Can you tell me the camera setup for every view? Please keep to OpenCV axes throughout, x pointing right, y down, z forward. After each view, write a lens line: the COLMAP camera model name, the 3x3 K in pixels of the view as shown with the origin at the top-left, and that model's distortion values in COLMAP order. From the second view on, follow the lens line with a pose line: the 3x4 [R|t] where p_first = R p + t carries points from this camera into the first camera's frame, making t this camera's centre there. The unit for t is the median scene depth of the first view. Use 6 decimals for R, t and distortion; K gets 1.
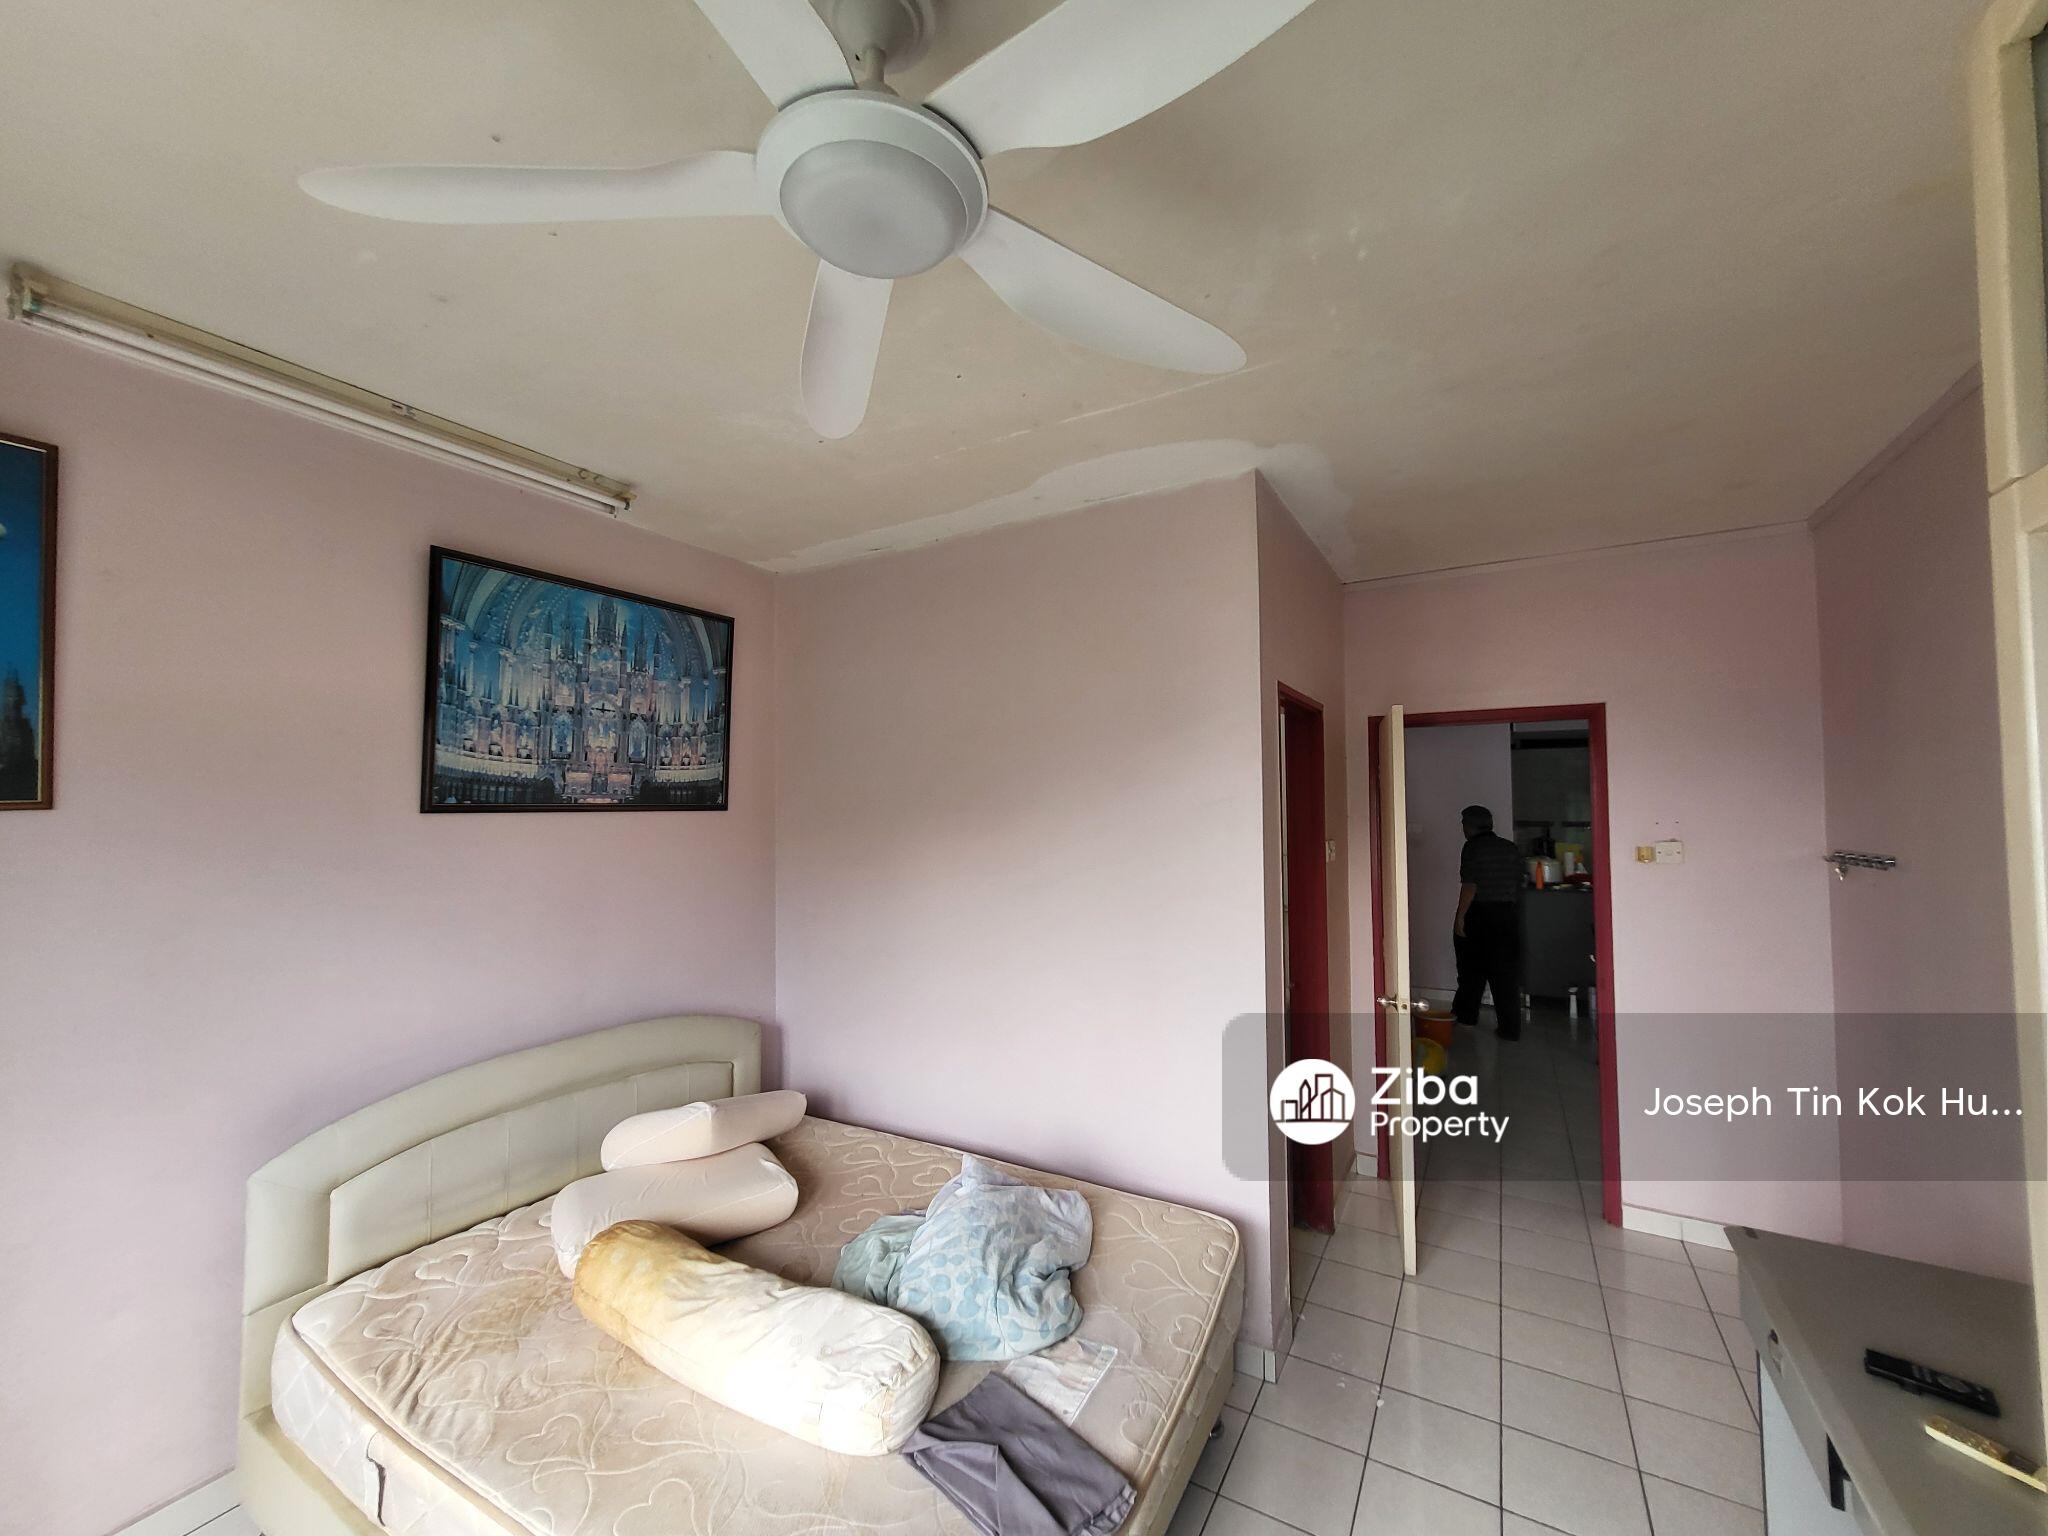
lens RADIAL K [[808.8, 0, 1024.5], [0, 808.8, 772.4], [0, 0, 1]] dist [0.005228, -0.000066]
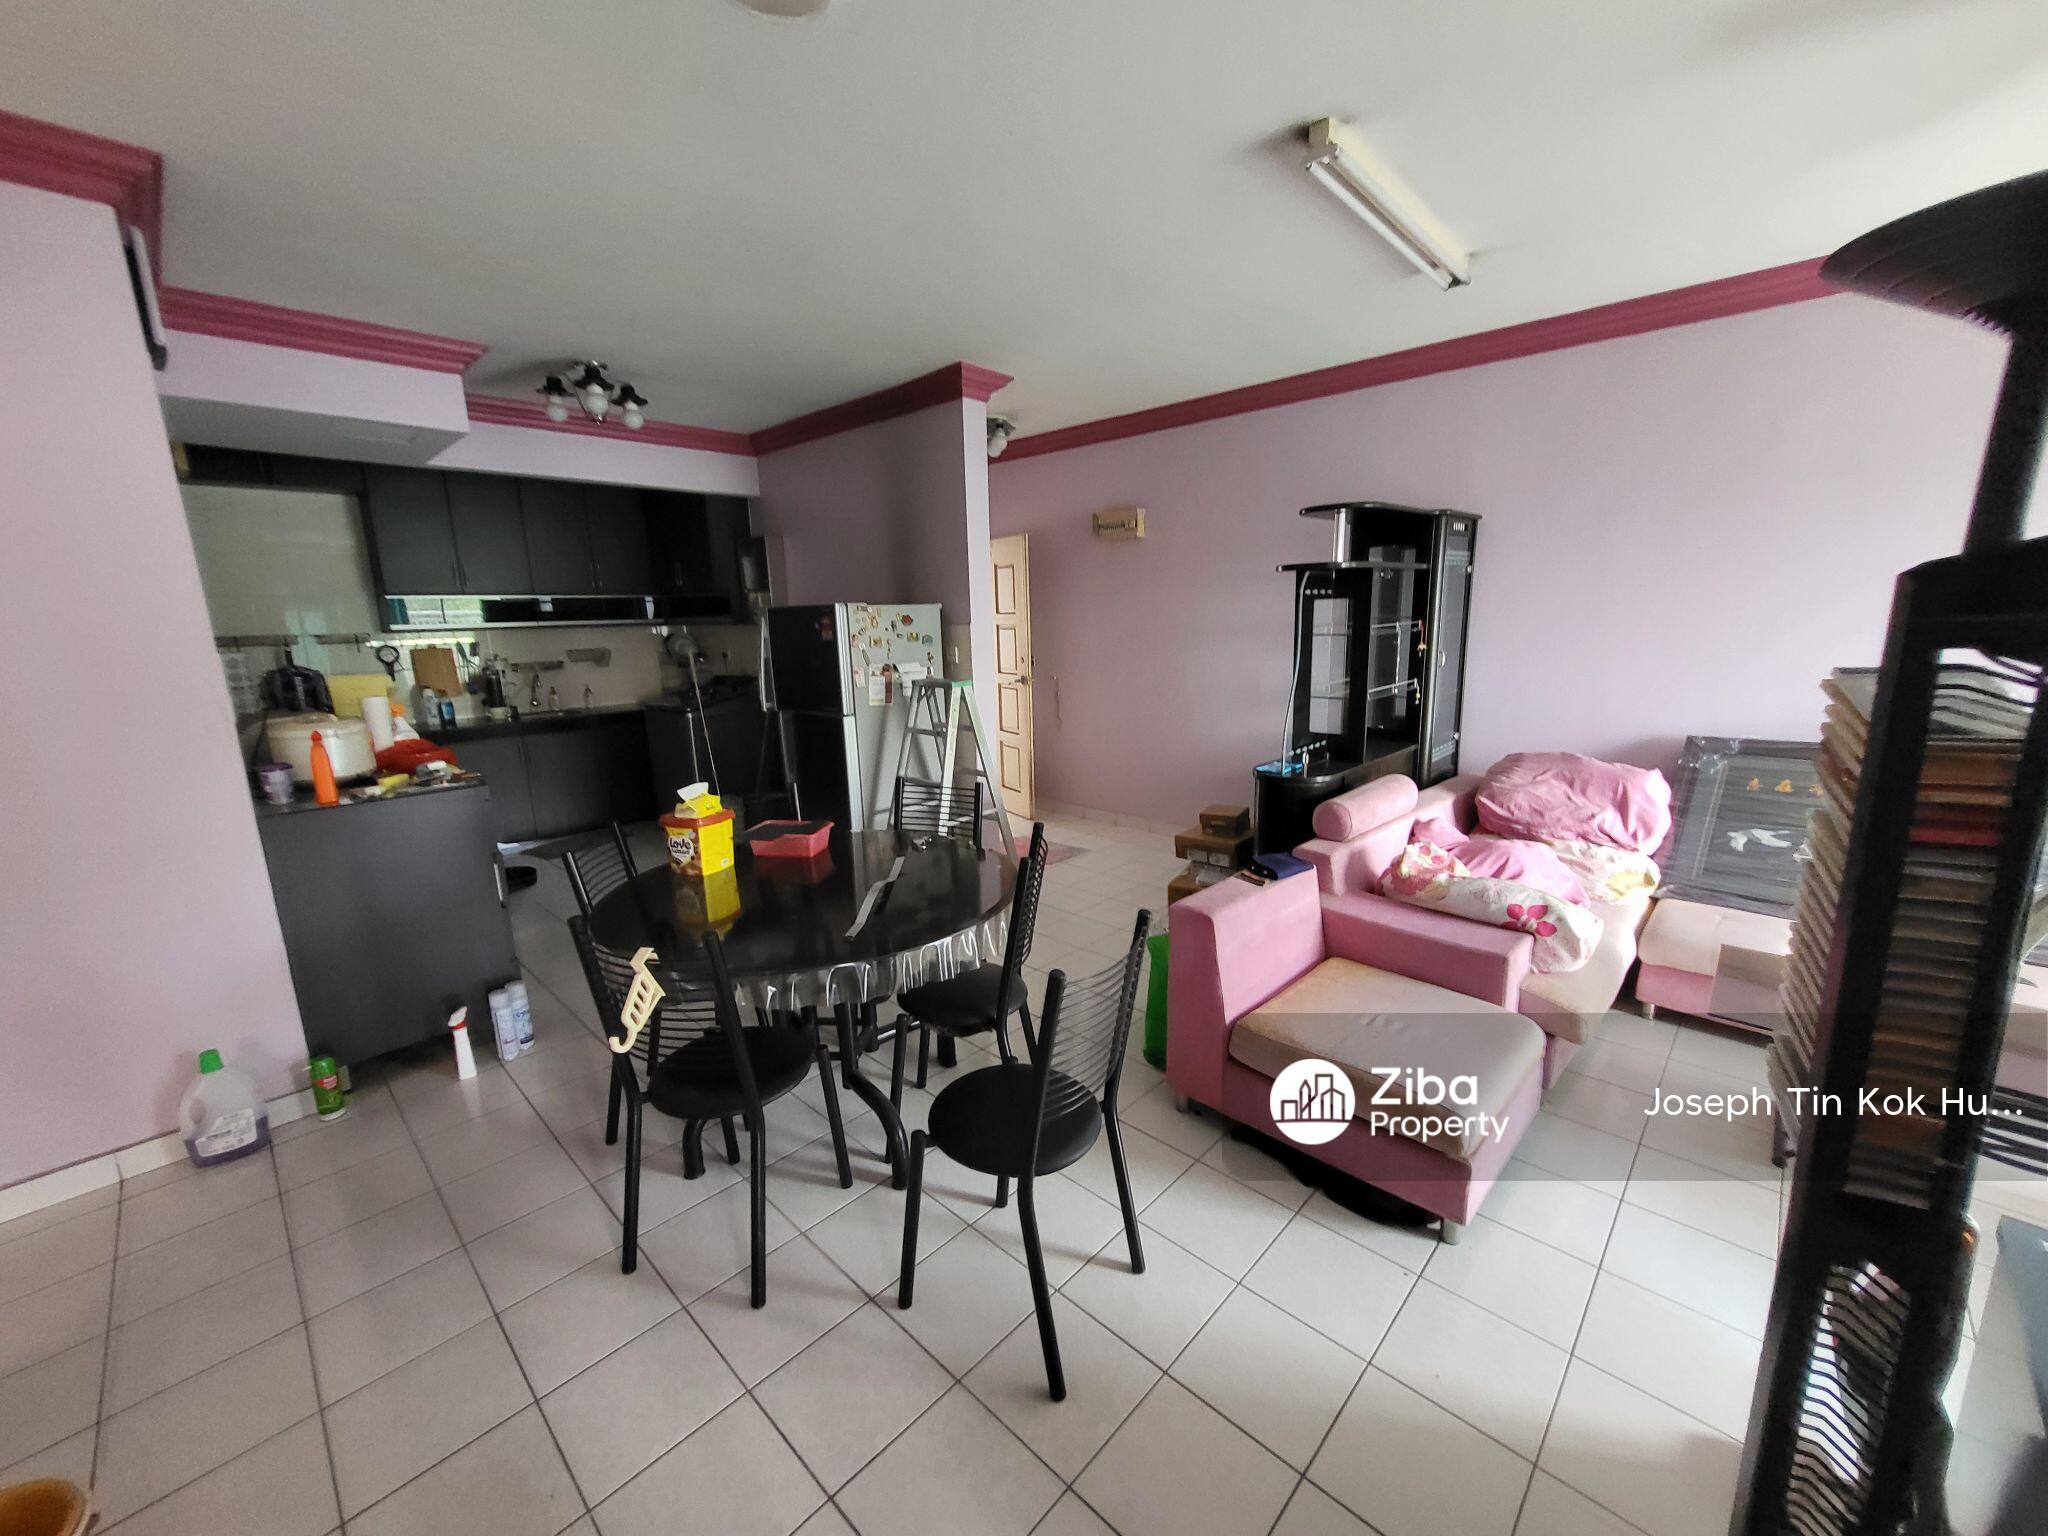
lens RADIAL K [[808.8, 0, 1031.7], [0, 808.8, 771.2], [0, 0, 1]] dist [0.005228, -0.000066]
pose [[0.233418, -0.193550, 0.952919, 0.318821], [-0.020778, 0.978773, 0.203891, 0.038409], [-0.972154, -0.067391, 0.224442, 0.543824]]
